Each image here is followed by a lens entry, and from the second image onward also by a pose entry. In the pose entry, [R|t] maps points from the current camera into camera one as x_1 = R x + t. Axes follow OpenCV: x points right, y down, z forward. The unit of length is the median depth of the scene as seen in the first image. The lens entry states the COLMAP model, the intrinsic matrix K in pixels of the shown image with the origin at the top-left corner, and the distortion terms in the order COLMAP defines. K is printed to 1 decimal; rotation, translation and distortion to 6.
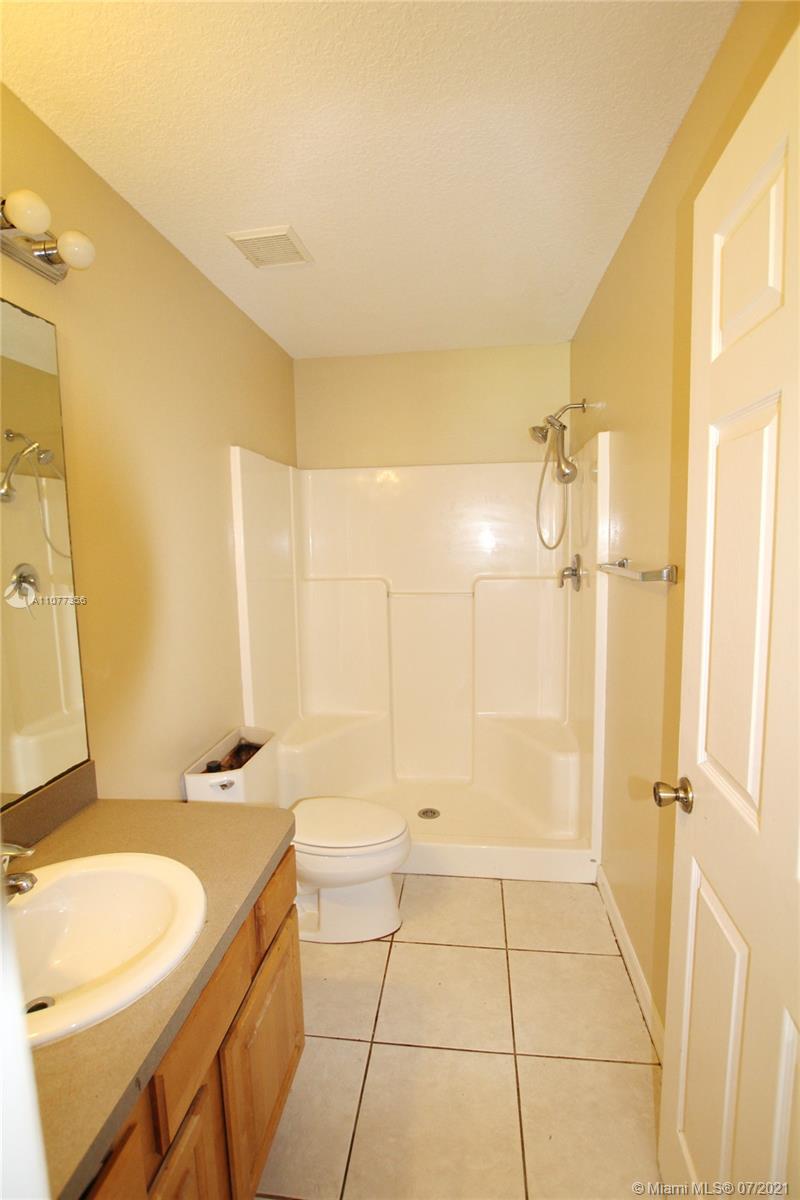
lens RADIAL K [[558.1, 0, 400.0], [0, 558.1, 600.0], [0, 0, 1]] dist [-0.036870, 0.006802]
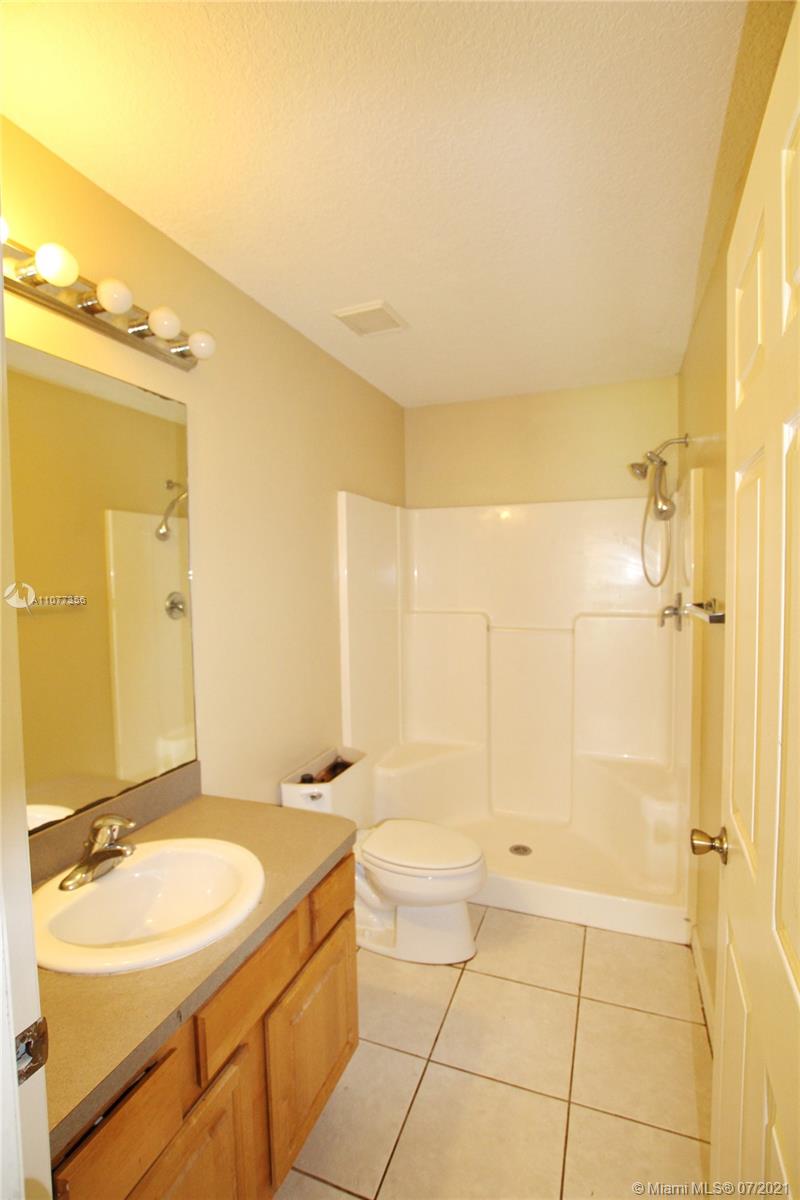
lens RADIAL K [[558.1, 0, 400.0], [0, 558.1, 600.0], [0, 0, 1]] dist [-0.036870, 0.006802]
pose [[0.970148, 0.019592, -0.241723, 0.109104], [-0.033205, 0.998075, -0.052372, -0.004664], [0.240232, 0.058835, 0.968931, -0.056158]]
